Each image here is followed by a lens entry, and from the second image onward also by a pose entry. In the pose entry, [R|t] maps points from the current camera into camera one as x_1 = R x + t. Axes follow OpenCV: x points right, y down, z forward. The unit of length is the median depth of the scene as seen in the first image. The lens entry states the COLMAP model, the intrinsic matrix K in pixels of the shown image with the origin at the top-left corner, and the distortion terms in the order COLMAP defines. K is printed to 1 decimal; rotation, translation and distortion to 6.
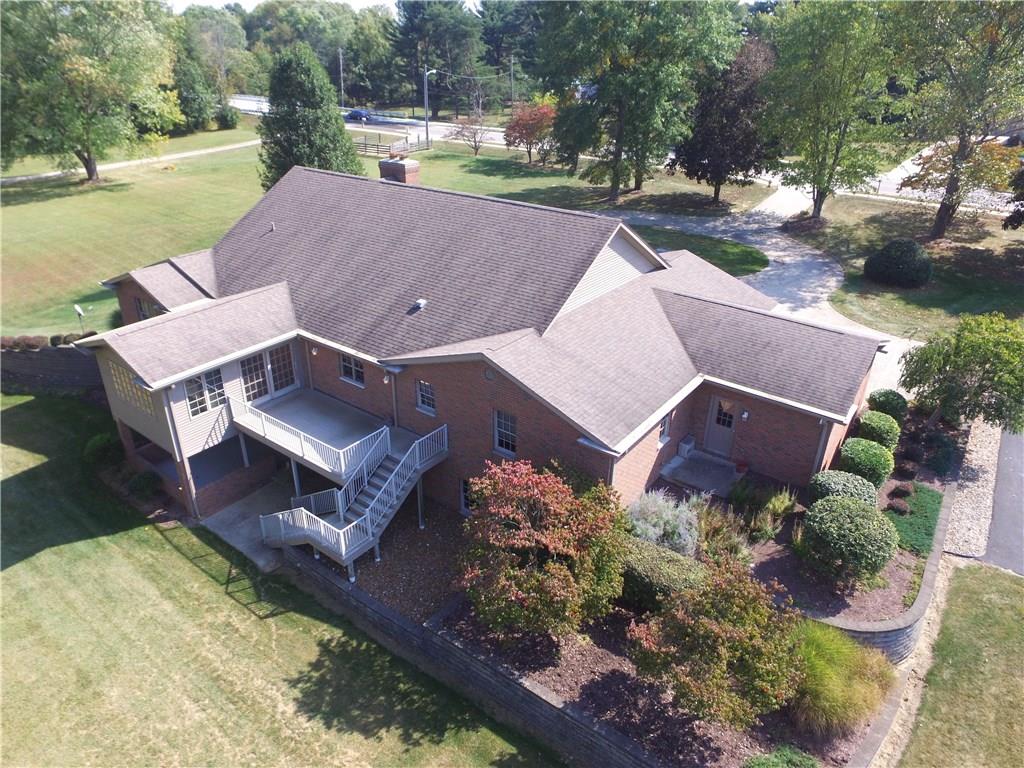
lens RADIAL K [[682.6, 0, 512.5], [0, 682.6, 379.8], [0, 0, 1]] dist [-0.120283, 0.079816]
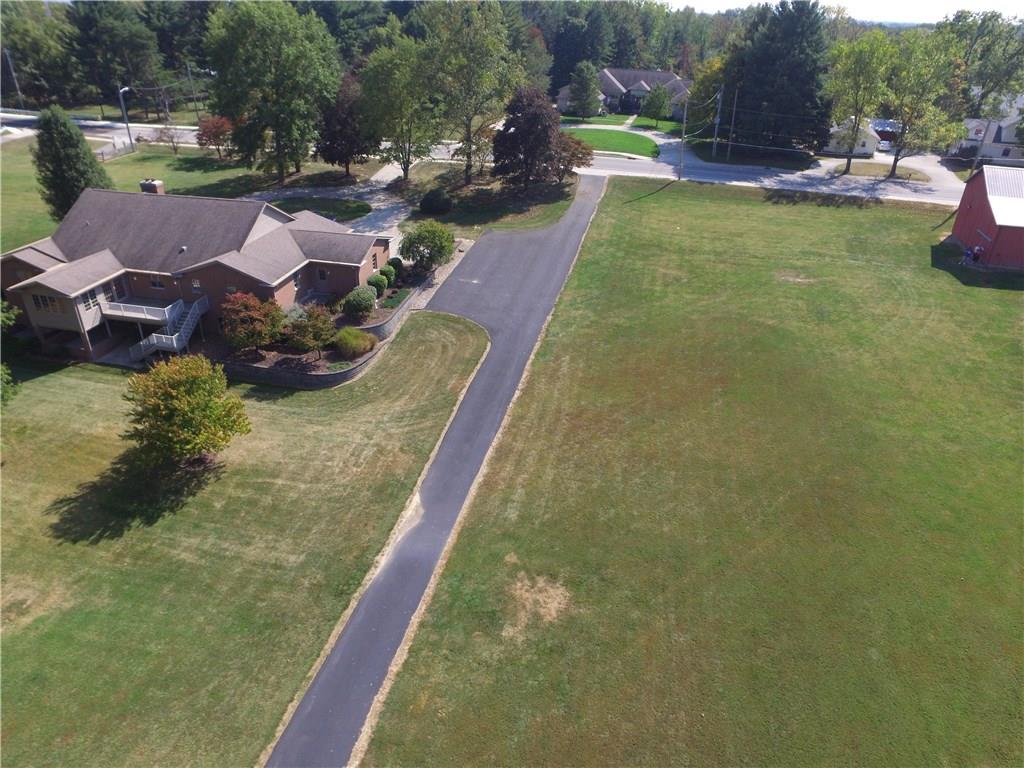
lens RADIAL K [[682.6, 0, 512.5], [0, 682.6, 379.8], [0, 0, 1]] dist [-0.120283, 0.079816]
pose [[0.911978, -0.193429, 0.361774, -0.012630], [0.171276, 0.980855, 0.092671, 0.194485], [-0.372773, -0.022551, 0.927648, -0.956283]]
